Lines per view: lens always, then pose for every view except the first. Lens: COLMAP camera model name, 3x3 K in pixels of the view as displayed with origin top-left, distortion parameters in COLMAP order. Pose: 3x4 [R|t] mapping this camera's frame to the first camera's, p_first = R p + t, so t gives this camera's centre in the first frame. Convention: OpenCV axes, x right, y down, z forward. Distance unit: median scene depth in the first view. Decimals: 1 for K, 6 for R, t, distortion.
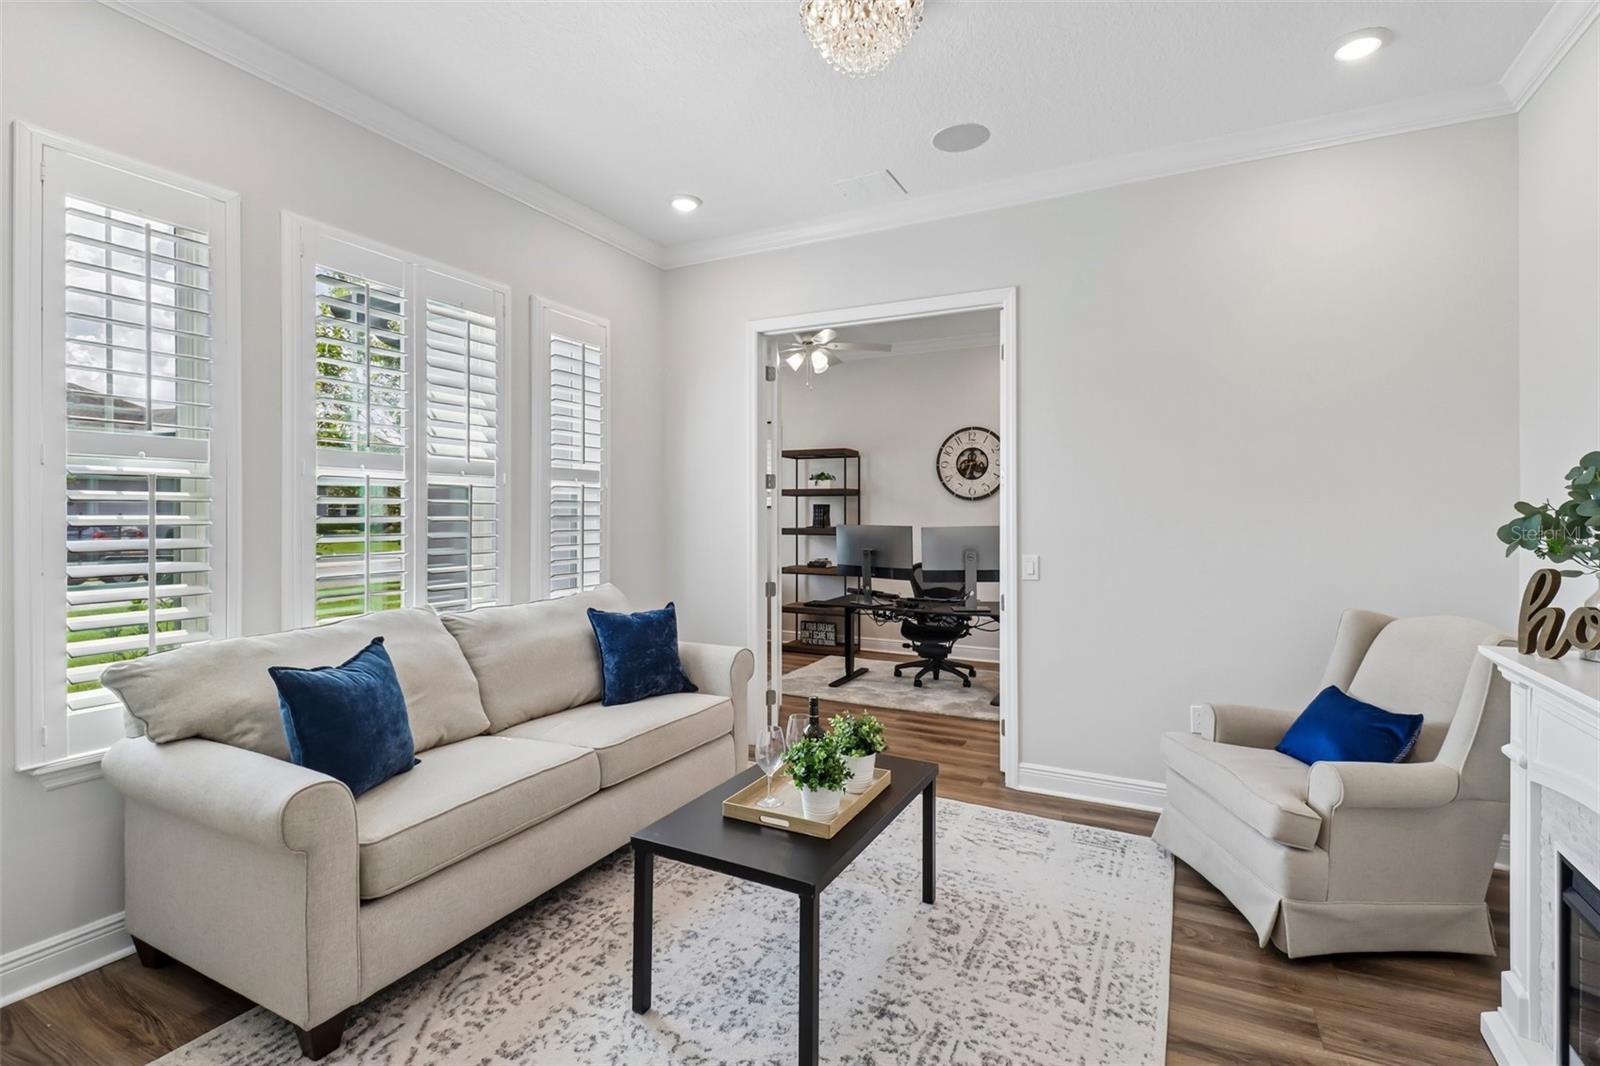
lens RADIAL K [[754.1, 0, 803.7], [0, 754.1, 503.2], [0, 0, 1]] dist [0.016044, -0.012073]
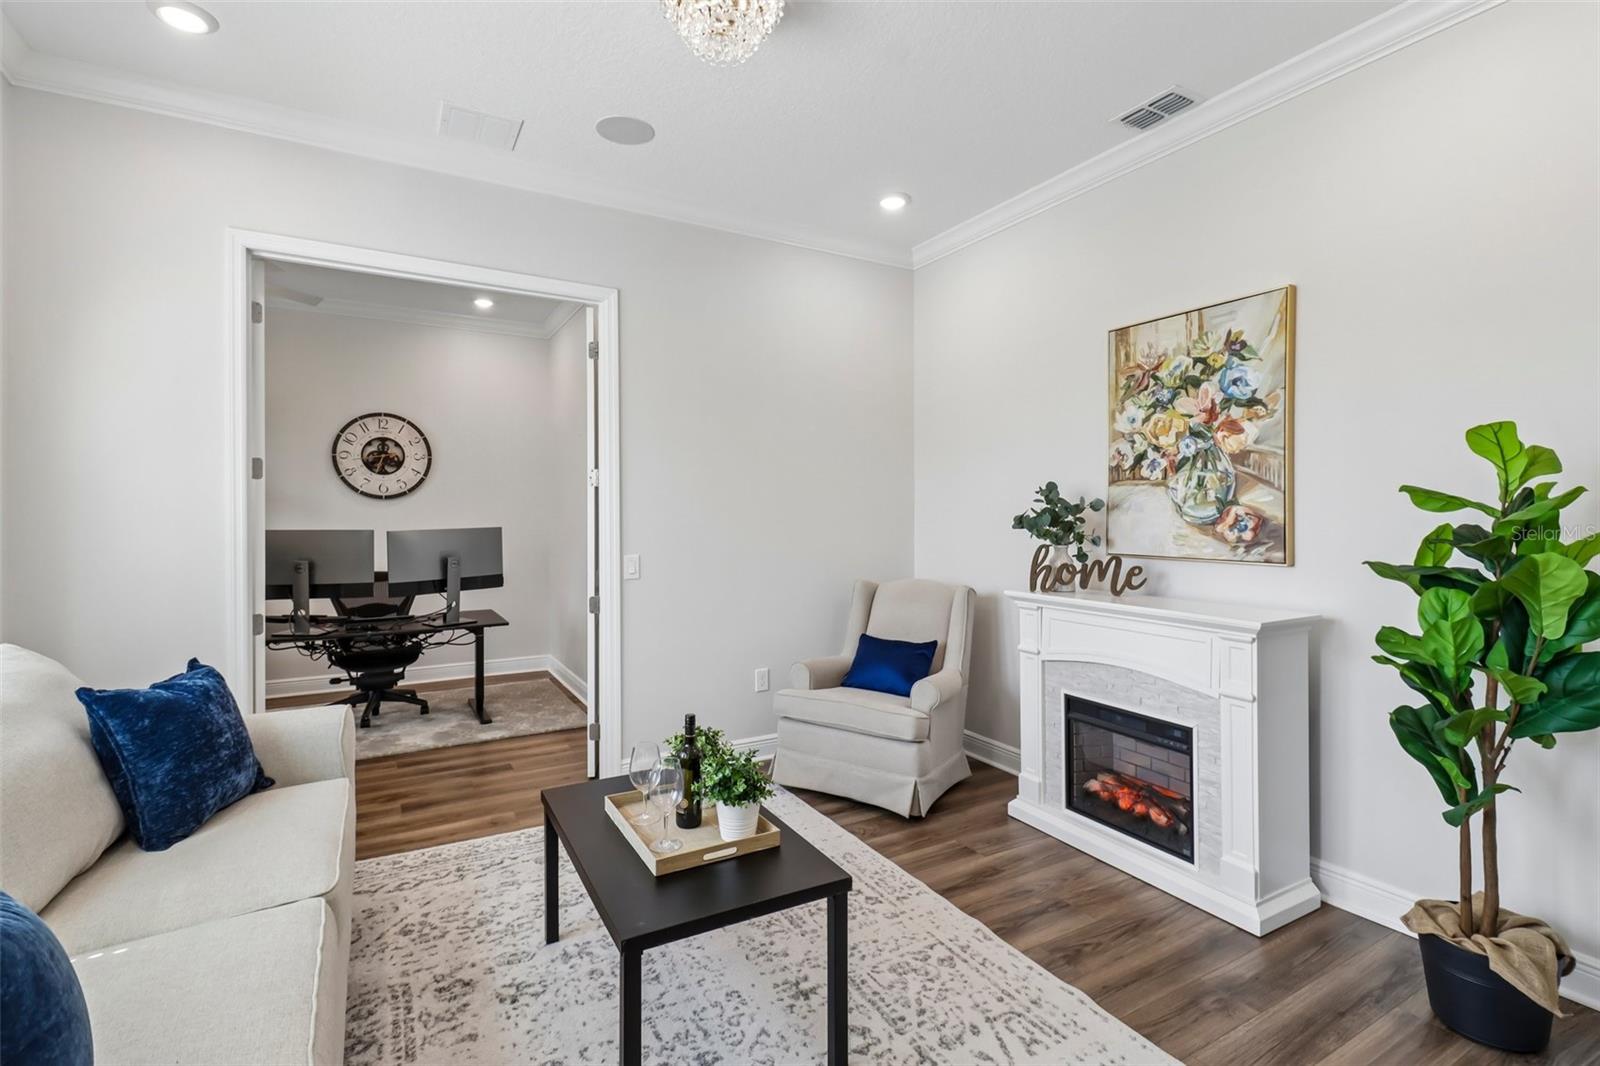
lens RADIAL K [[754.1, 0, 803.7], [0, 754.1, 503.2], [0, 0, 1]] dist [0.016044, -0.012073]
pose [[0.533947, 0.013195, 0.845415, -0.454260], [-0.011806, 0.999897, -0.008150, 0.004260], [-0.845435, -0.005629, 0.534048, 0.260214]]
